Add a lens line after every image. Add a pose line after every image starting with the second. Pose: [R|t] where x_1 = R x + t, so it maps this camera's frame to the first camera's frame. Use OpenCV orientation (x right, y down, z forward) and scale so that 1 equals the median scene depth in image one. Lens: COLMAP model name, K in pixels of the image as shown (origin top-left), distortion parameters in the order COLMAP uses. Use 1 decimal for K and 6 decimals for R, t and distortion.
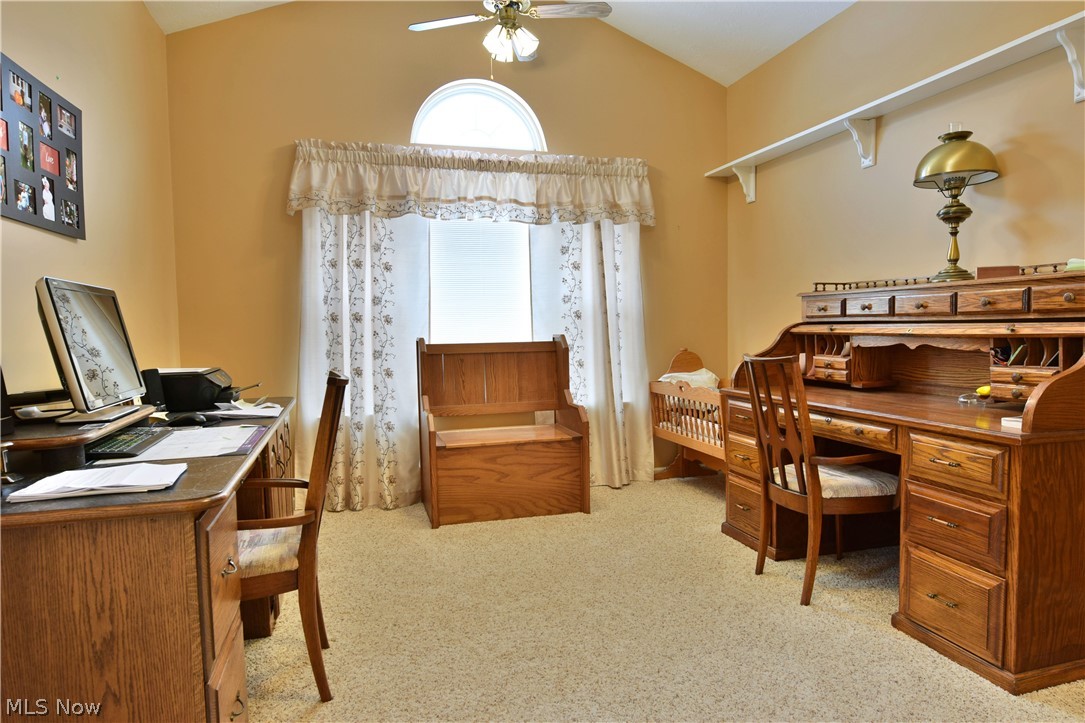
lens RADIAL K [[661.2, 0, 534.2], [0, 661.2, 358.7], [0, 0, 1]] dist [-0.012853, -0.005484]
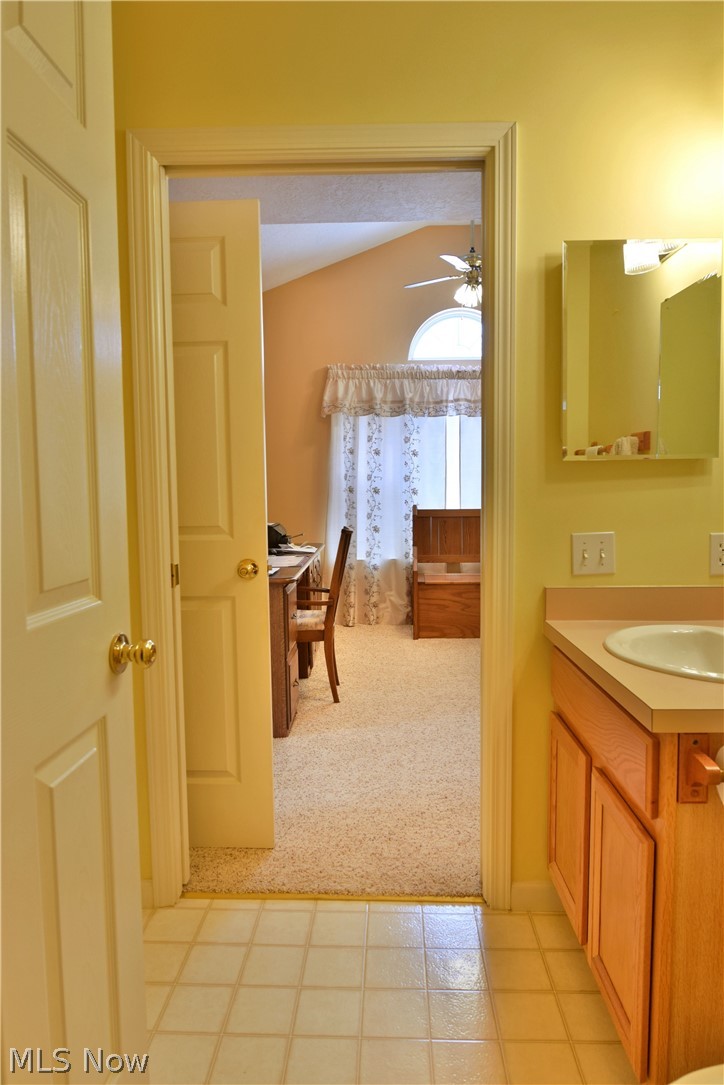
lens RADIAL K [[661.2, 0, 362.9], [0, 661.2, 540.3], [0, 0, 1]] dist [-0.012853, -0.005484]
pose [[0.958088, 0.030368, -0.284860, 0.132875], [-0.020587, 0.999093, 0.037269, -0.006363], [0.285733, -0.029843, 0.957844, -0.367904]]
